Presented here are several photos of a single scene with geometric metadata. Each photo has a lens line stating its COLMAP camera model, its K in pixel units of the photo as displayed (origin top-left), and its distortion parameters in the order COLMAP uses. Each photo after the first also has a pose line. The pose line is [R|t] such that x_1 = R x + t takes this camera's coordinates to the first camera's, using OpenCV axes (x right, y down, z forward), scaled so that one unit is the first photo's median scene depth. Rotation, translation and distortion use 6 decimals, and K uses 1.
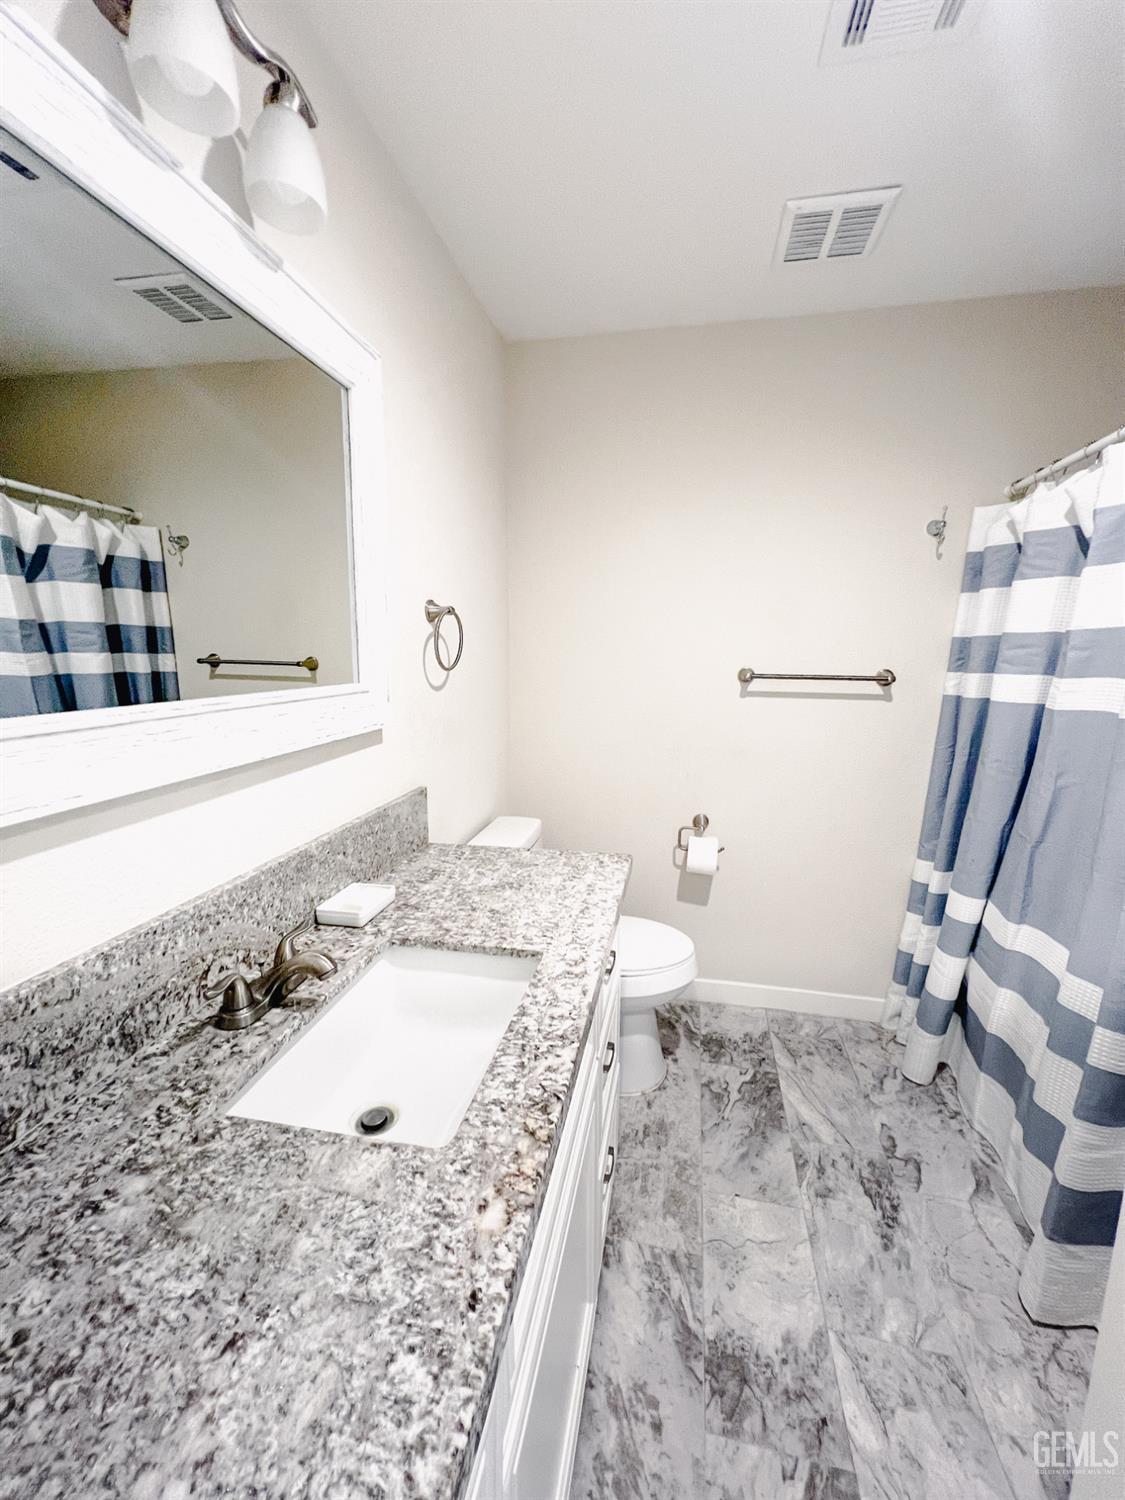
lens RADIAL K [[596.7, 0, 562.1], [0, 596.7, 750.3], [0, 0, 1]] dist [-0.000981, 0.000565]
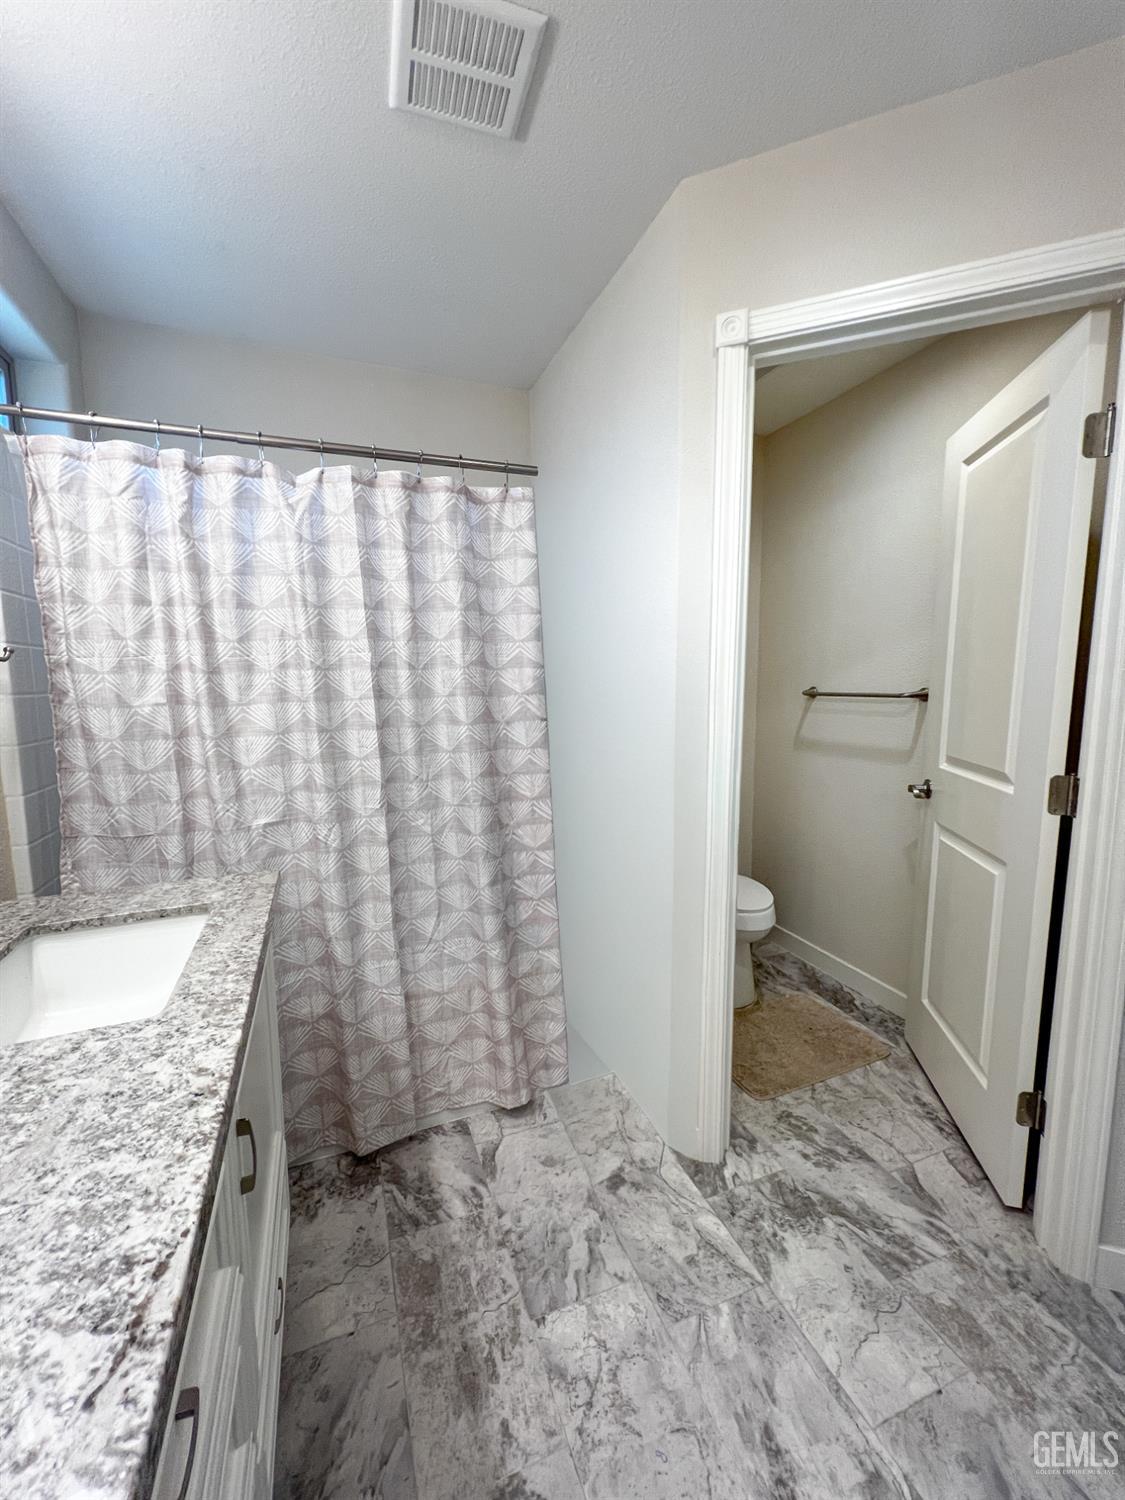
lens RADIAL K [[596.7, 0, 562.4], [0, 596.7, 753.4], [0, 0, 1]] dist [-0.000981, 0.000565]
pose [[-0.833098, 0.064116, -0.549396, 1.259221], [-0.096039, 0.961405, 0.257832, -0.158628], [0.544724, 0.267563, -0.794787, 1.392391]]
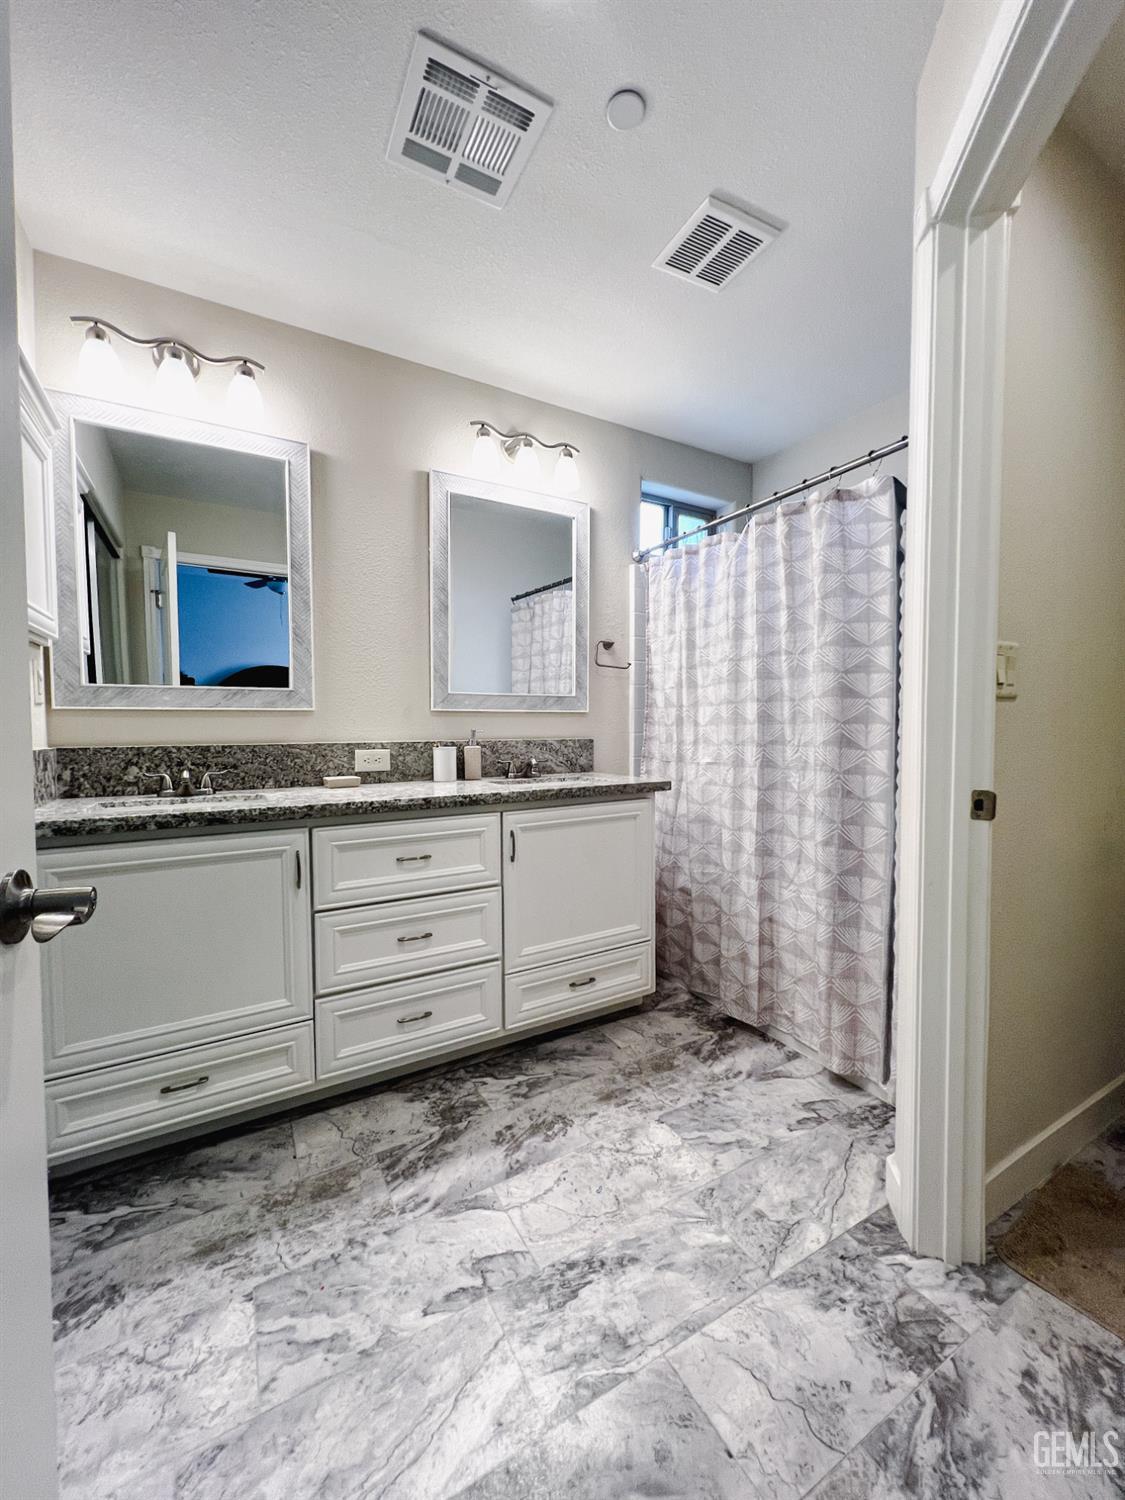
lens RADIAL K [[596.7, 0, 564.4], [0, 596.7, 748.1], [0, 0, 1]] dist [-0.000981, 0.000565]
pose [[-0.668718, -0.036983, 0.742596, -0.008738], [0.125581, 0.978795, 0.161834, -0.057846], [-0.732834, 0.201477, -0.649893, 1.694832]]
